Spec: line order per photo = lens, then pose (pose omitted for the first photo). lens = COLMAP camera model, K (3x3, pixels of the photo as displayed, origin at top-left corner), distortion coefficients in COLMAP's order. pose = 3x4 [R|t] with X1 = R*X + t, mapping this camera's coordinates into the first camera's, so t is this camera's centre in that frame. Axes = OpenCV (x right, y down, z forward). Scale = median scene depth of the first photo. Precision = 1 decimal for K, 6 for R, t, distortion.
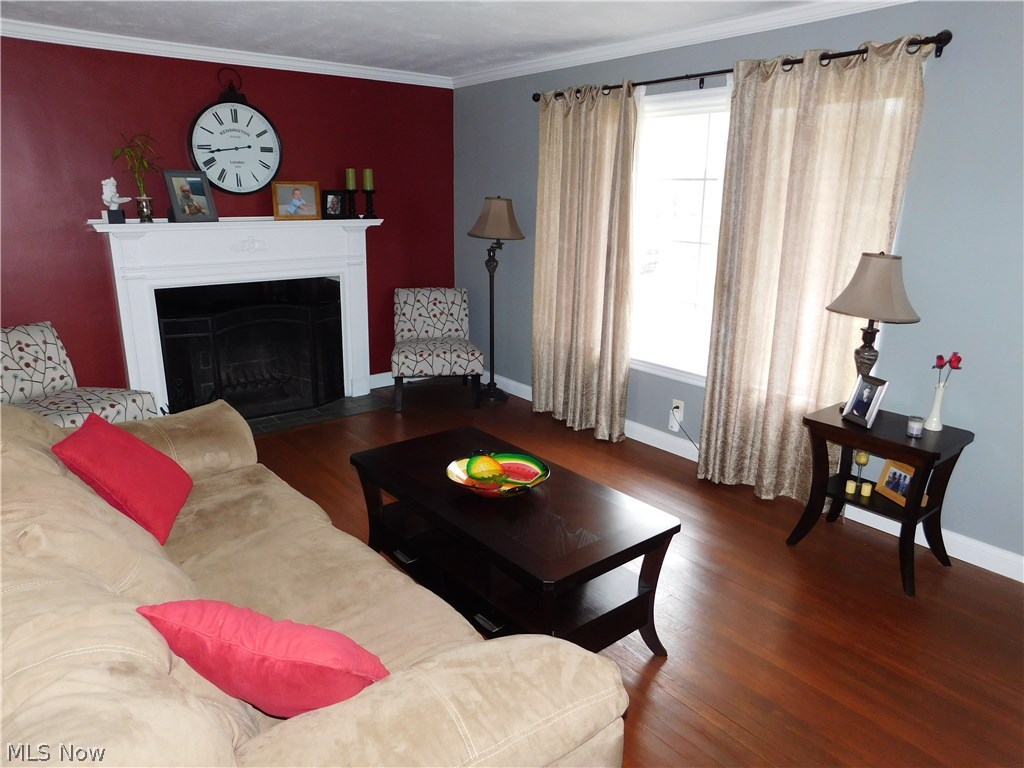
lens RADIAL K [[695.3, 0, 510.0], [0, 695.3, 386.2], [0, 0, 1]] dist [-0.059185, 0.059611]
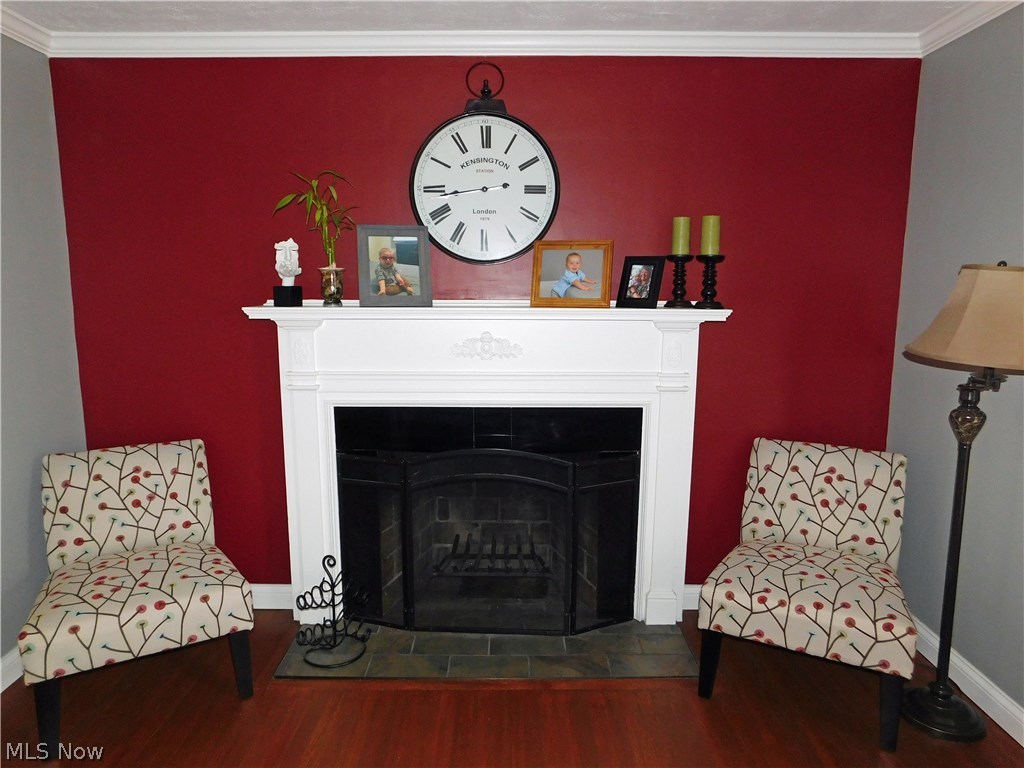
lens RADIAL K [[695.3, 0, 510.0], [0, 695.3, 386.2], [0, 0, 1]] dist [-0.059185, 0.059611]
pose [[0.788927, 0.087911, -0.608166, 0.006008], [-0.160158, 0.984923, -0.065389, -0.126552], [0.593248, 0.148990, 0.791112, 0.508423]]
